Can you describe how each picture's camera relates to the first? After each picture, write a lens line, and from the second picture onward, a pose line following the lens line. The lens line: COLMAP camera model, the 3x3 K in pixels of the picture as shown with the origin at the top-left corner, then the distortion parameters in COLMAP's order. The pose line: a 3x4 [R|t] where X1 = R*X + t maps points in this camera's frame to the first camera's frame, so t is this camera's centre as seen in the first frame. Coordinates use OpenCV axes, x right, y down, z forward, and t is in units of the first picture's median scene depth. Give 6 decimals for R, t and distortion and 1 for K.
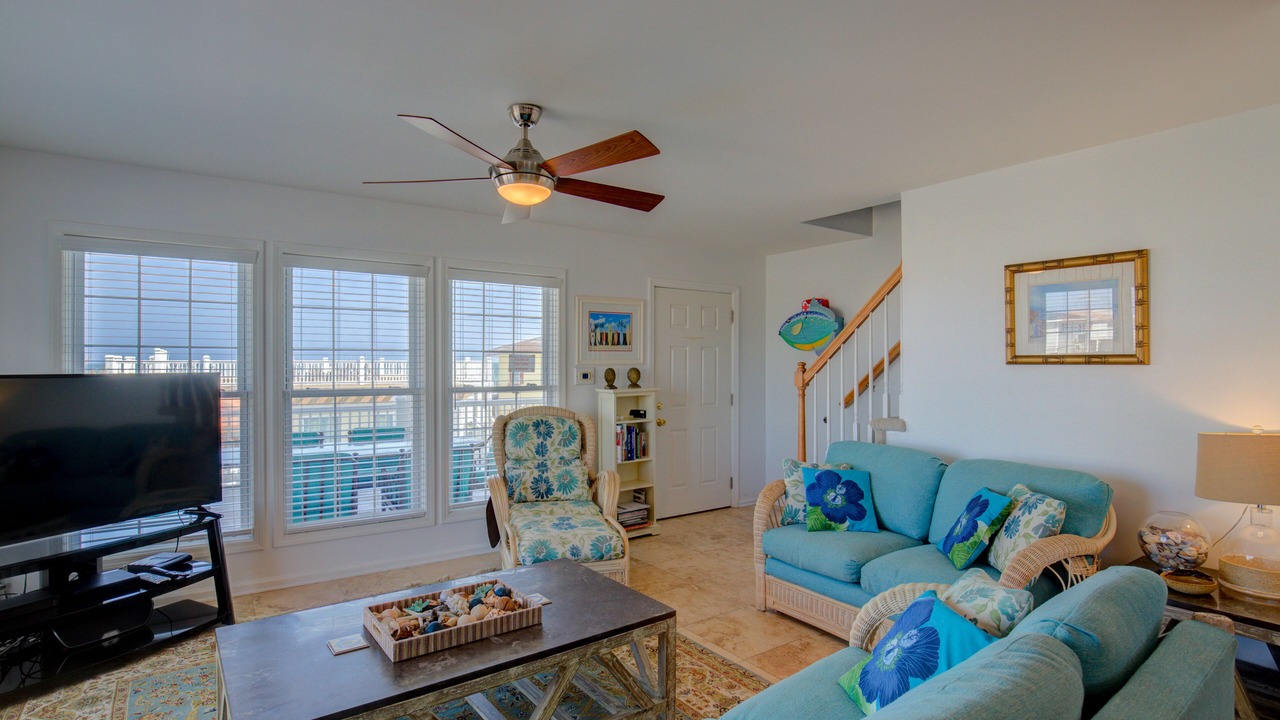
lens RADIAL K [[642.5, 0, 640.0], [0, 642.5, 360.0], [0, 0, 1]] dist [-0.001076, -0.000057]
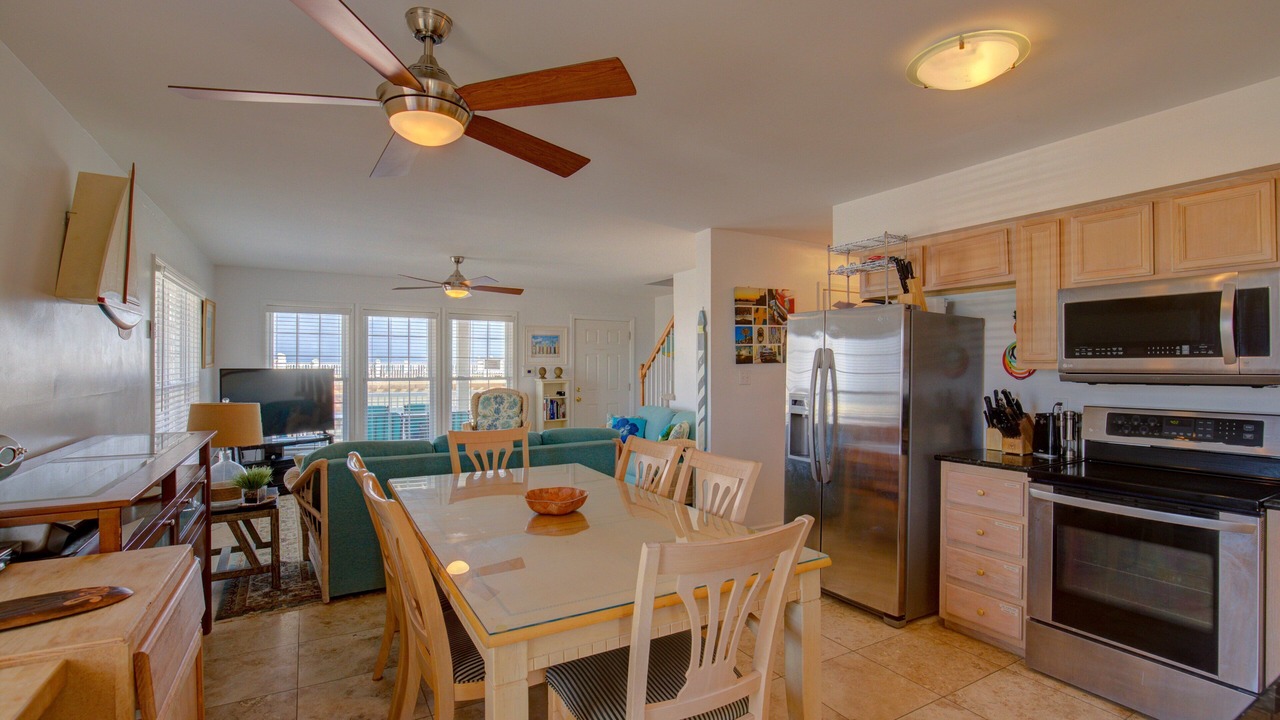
lens RADIAL K [[589.3, 0, 640.0], [0, 589.3, 360.0], [0, 0, 1]] dist [-0.001229, -0.000320]
pose [[0.996076, 0.001578, -0.088492, 0.399140], [-0.001802, 0.999995, -0.002448, -0.003716], [0.088488, 0.002598, 0.996074, -0.644126]]
